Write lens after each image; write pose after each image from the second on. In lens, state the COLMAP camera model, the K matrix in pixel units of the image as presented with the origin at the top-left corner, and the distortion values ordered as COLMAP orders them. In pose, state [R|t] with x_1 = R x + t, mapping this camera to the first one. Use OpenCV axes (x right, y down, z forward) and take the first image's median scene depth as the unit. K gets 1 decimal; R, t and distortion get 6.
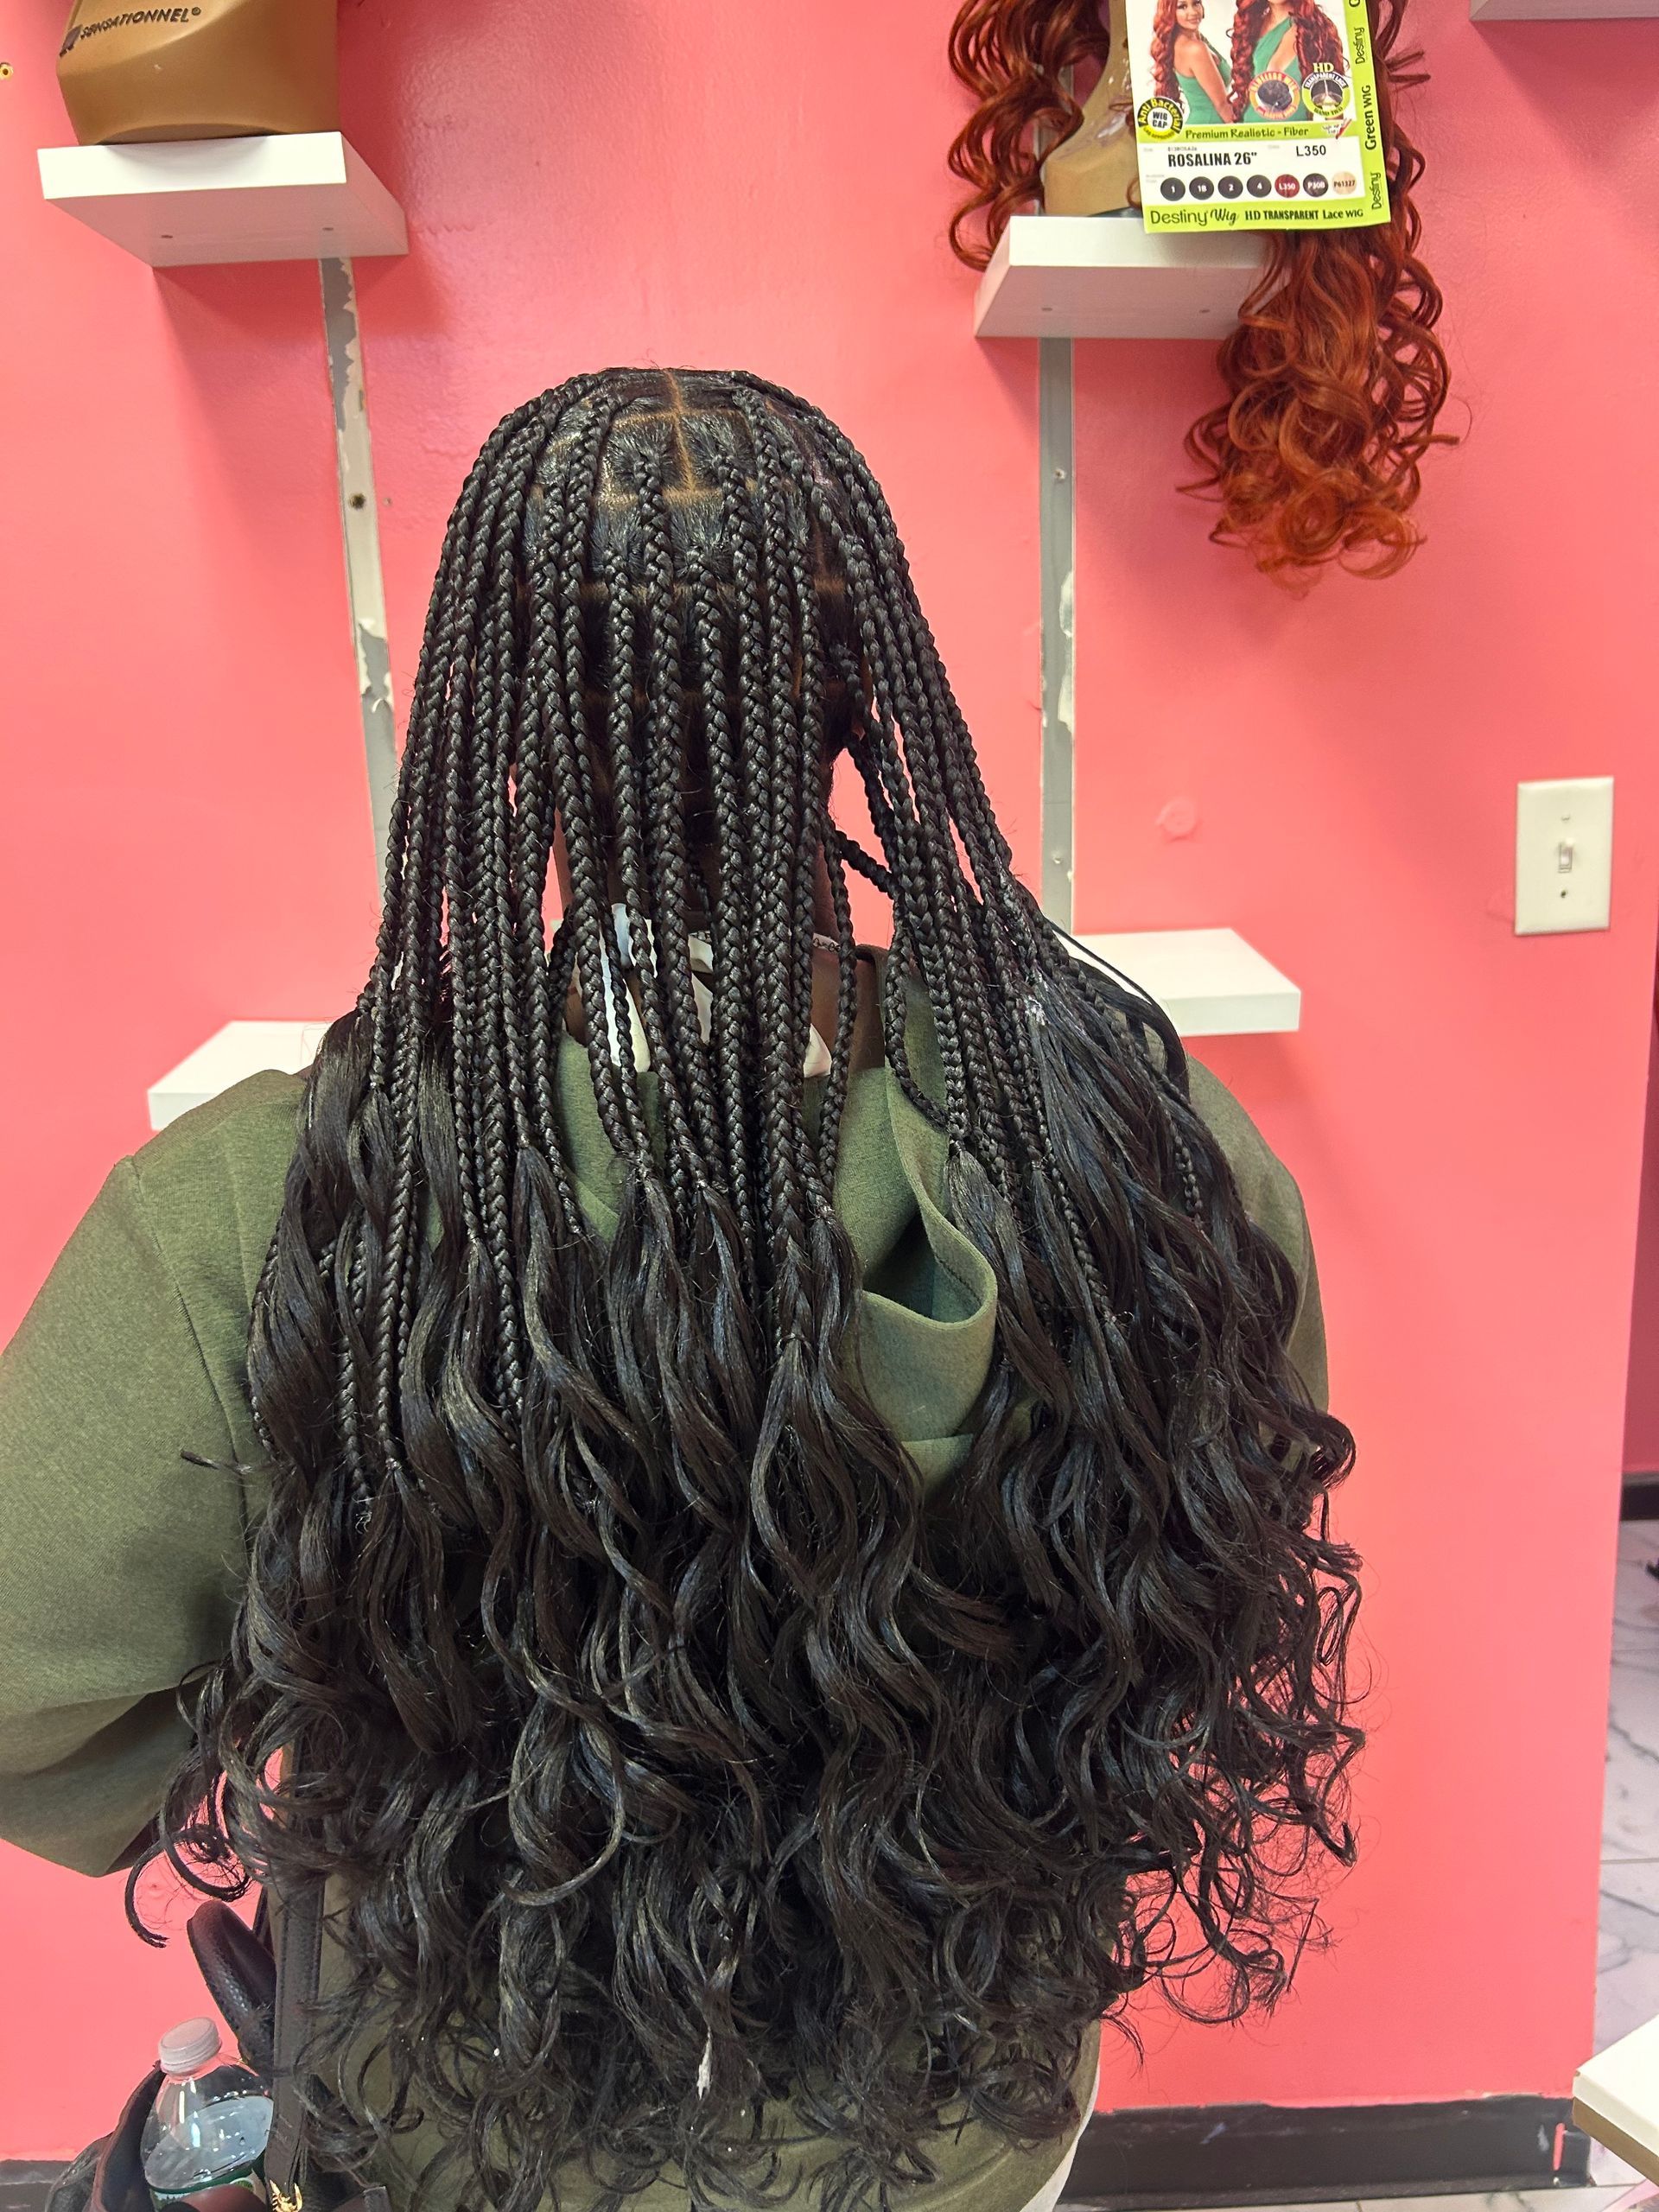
lens RADIAL K [[1650.6, 0, 823.4], [0, 1650.6, 1113.9], [0, 0, 1]] dist [0.040145, -0.050644]
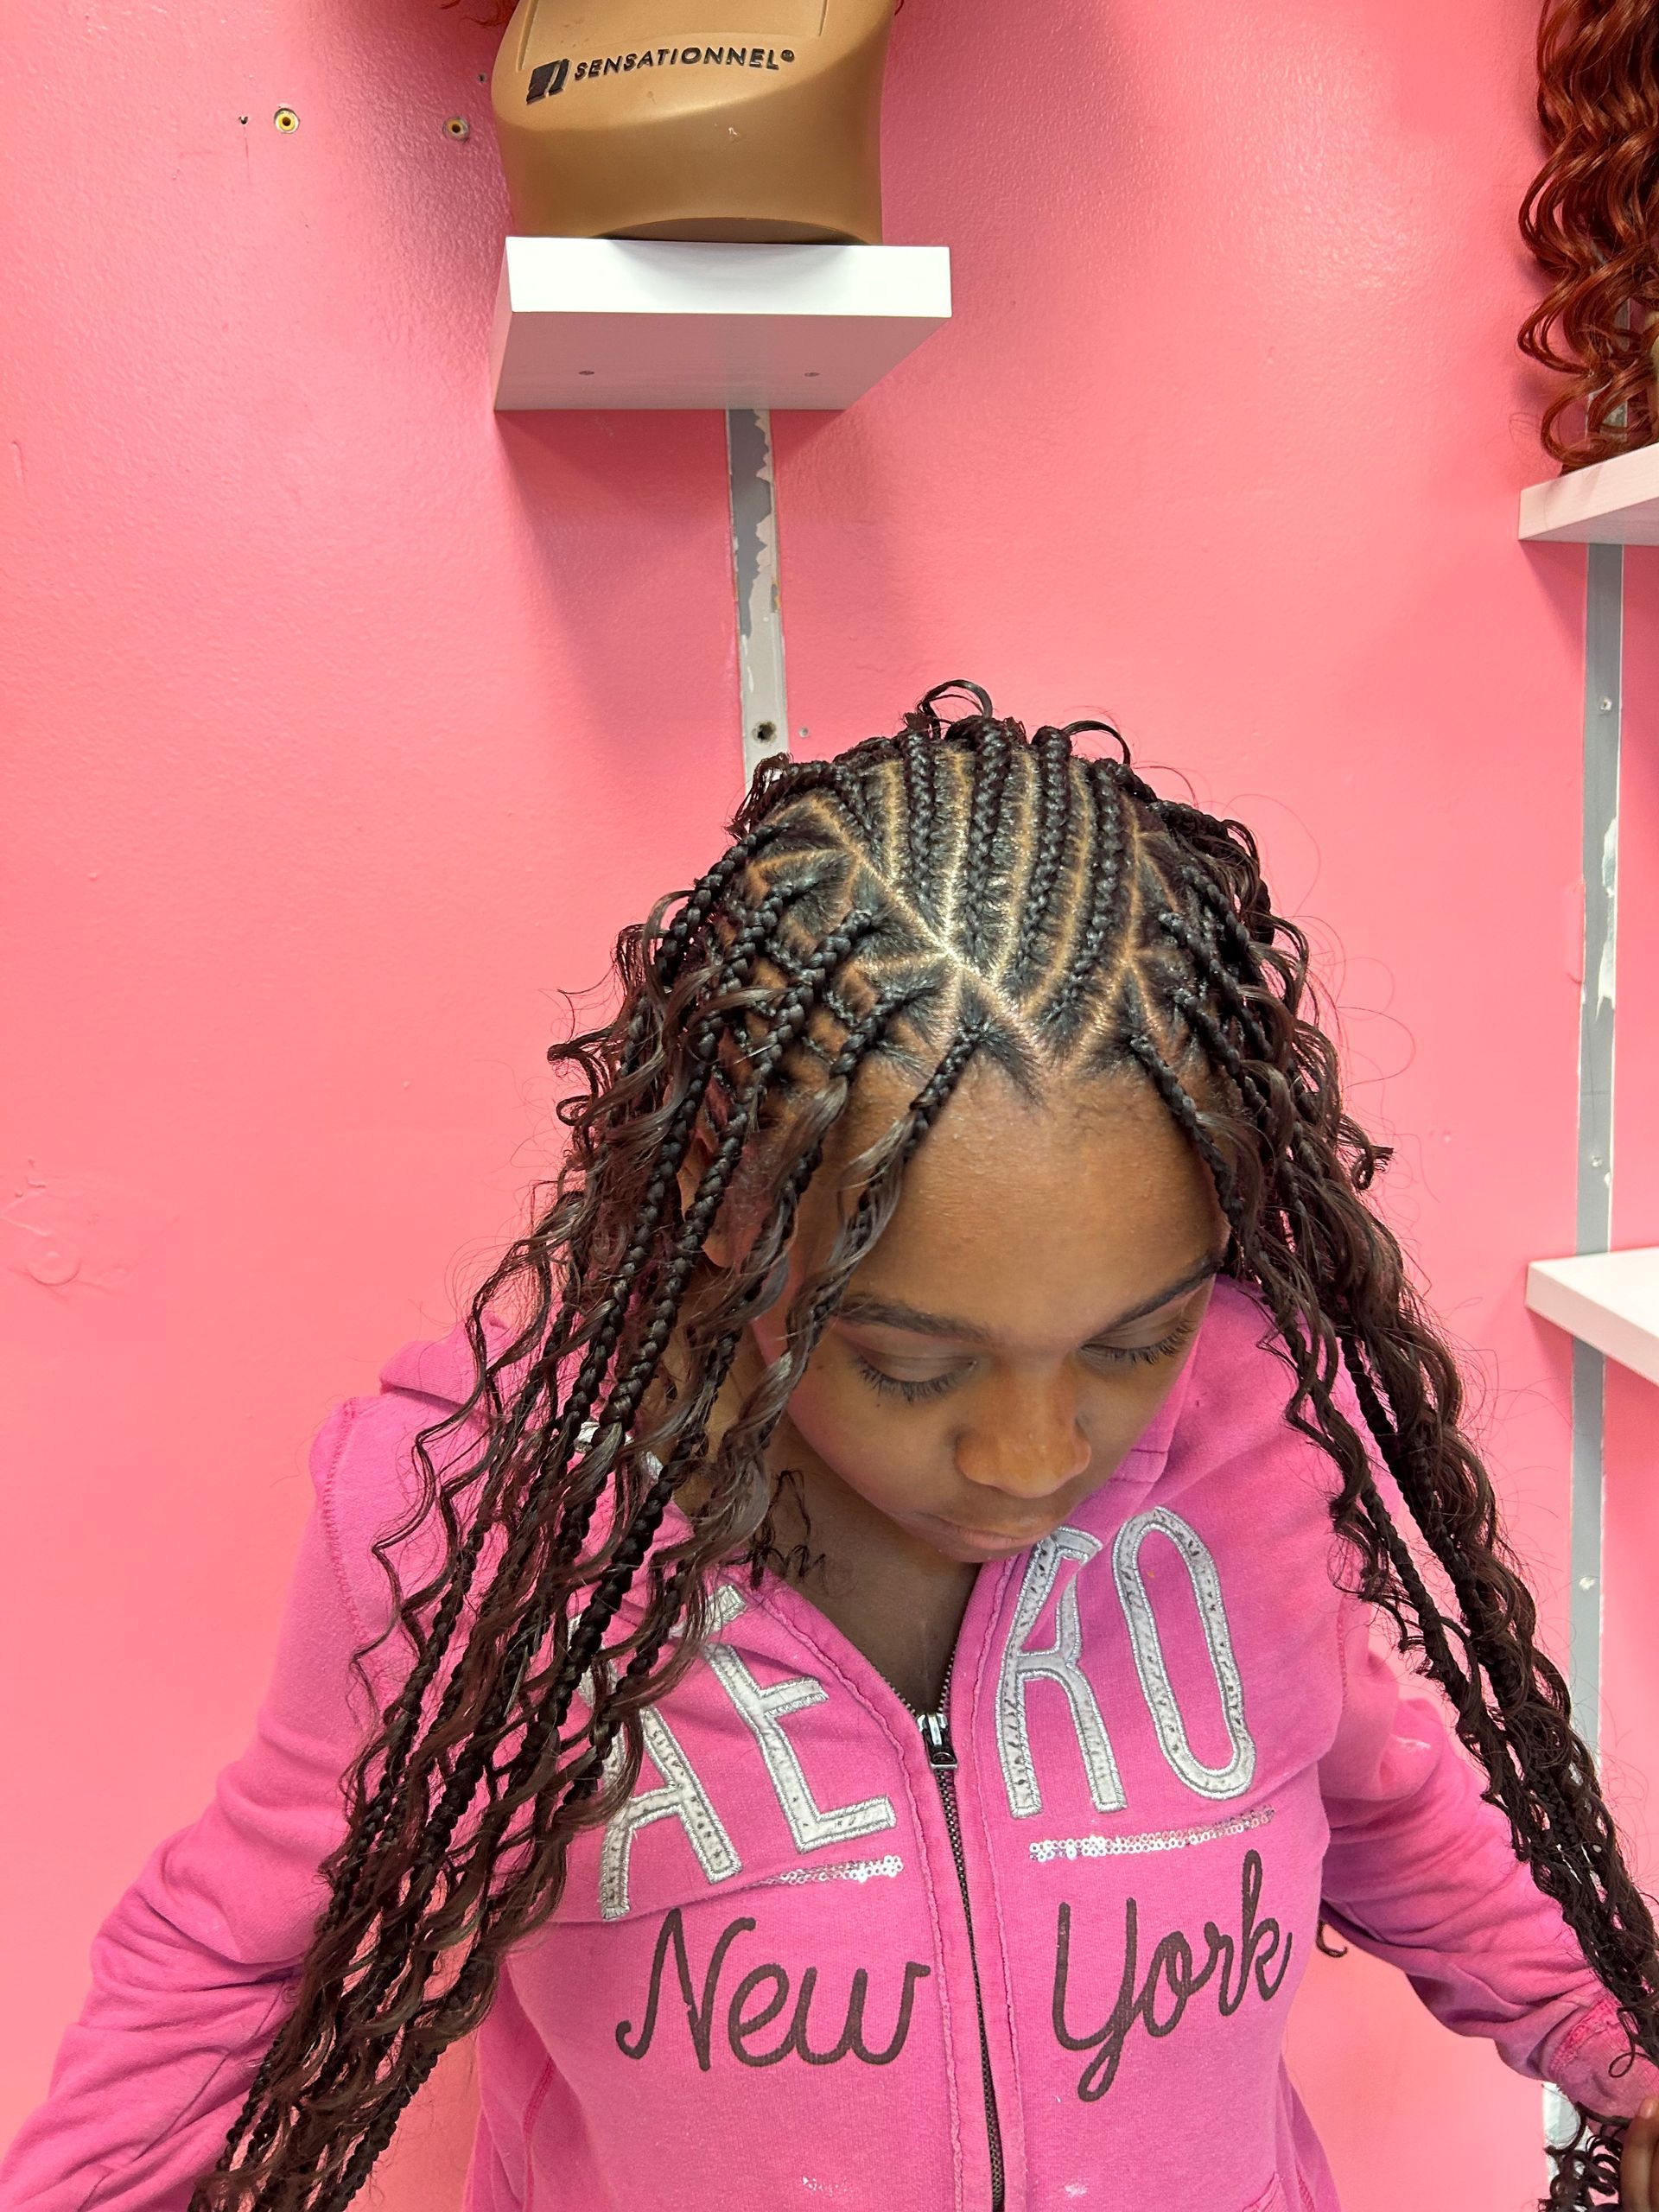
lens RADIAL K [[1650.6, 0, 835.4], [0, 1650.6, 1090.6], [0, 0, 1]] dist [0.040145, -0.050644]
pose [[0.975951, -0.037179, 0.214795, -0.434744], [0.054800, 0.995549, -0.076671, -0.162159], [-0.210989, 0.086598, 0.973645, 0.314635]]
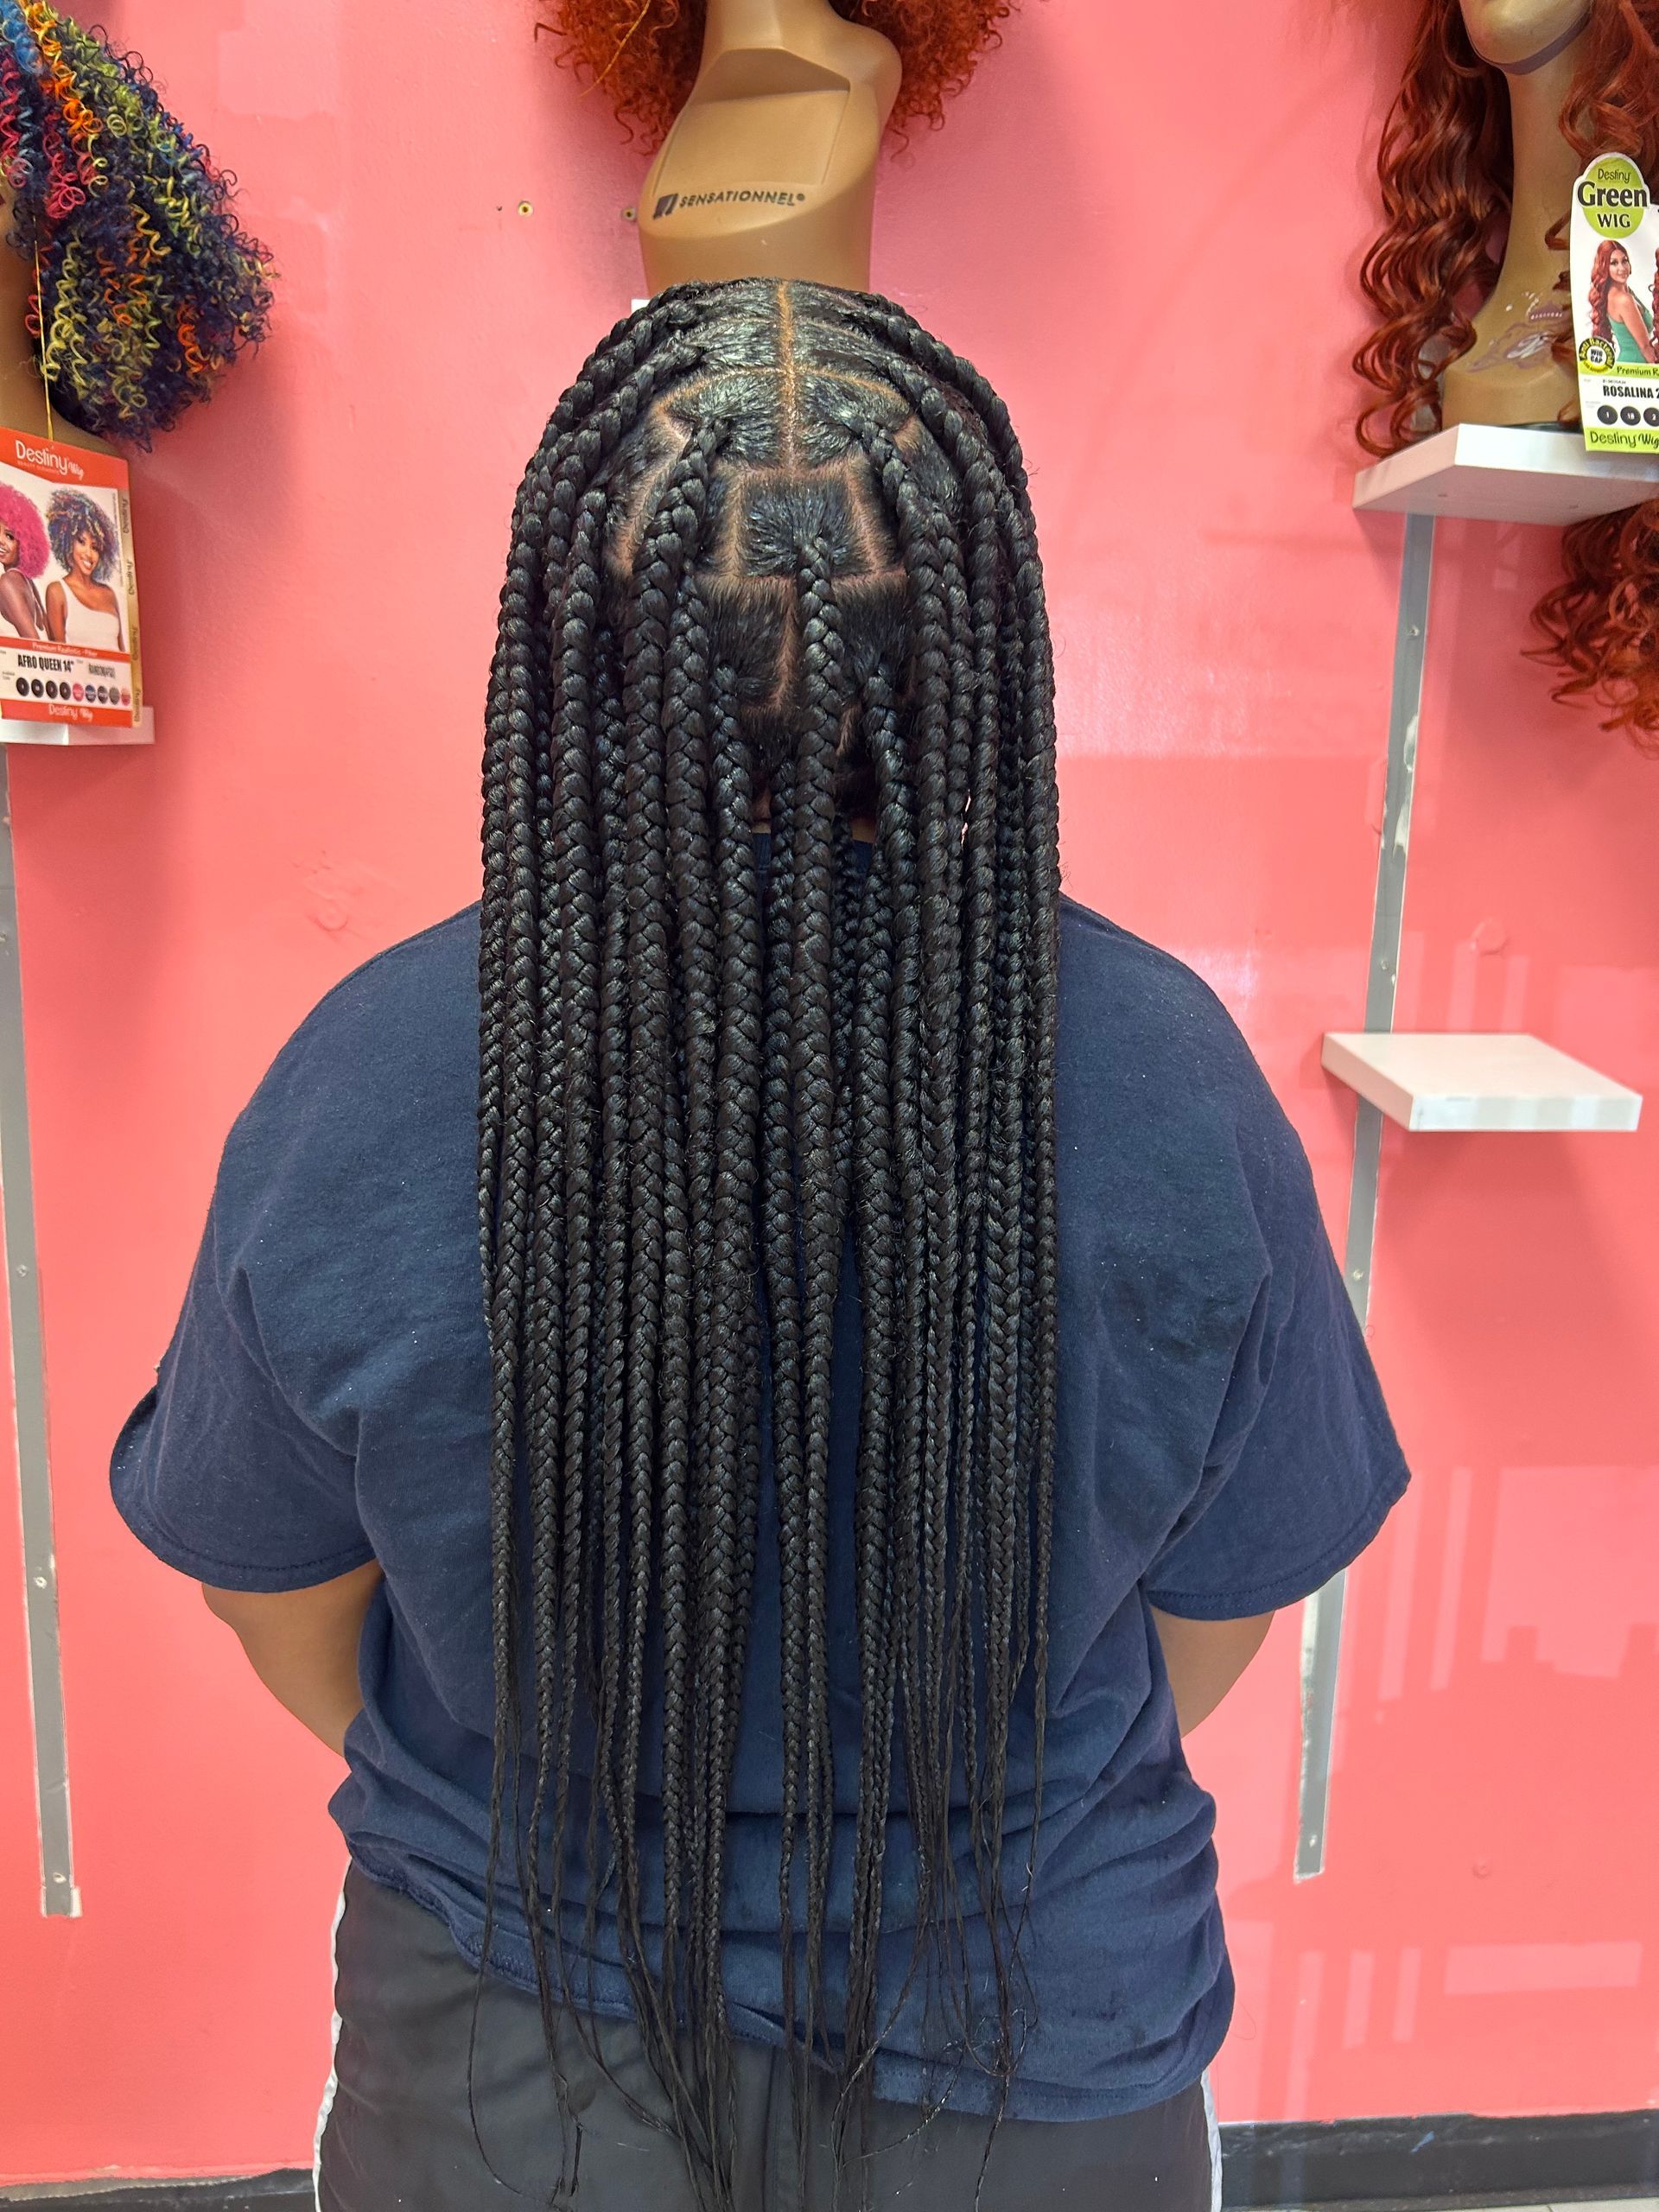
lens RADIAL K [[1650.6, 0, 817.6], [0, 1650.6, 1100.2], [0, 0, 1]] dist [0.040145, -0.050644]
pose [[0.996099, 0.048567, 0.073673, -0.351948], [-0.045317, 0.997951, -0.045162, 0.006127], [-0.075716, 0.041647, 0.996259, -0.095663]]
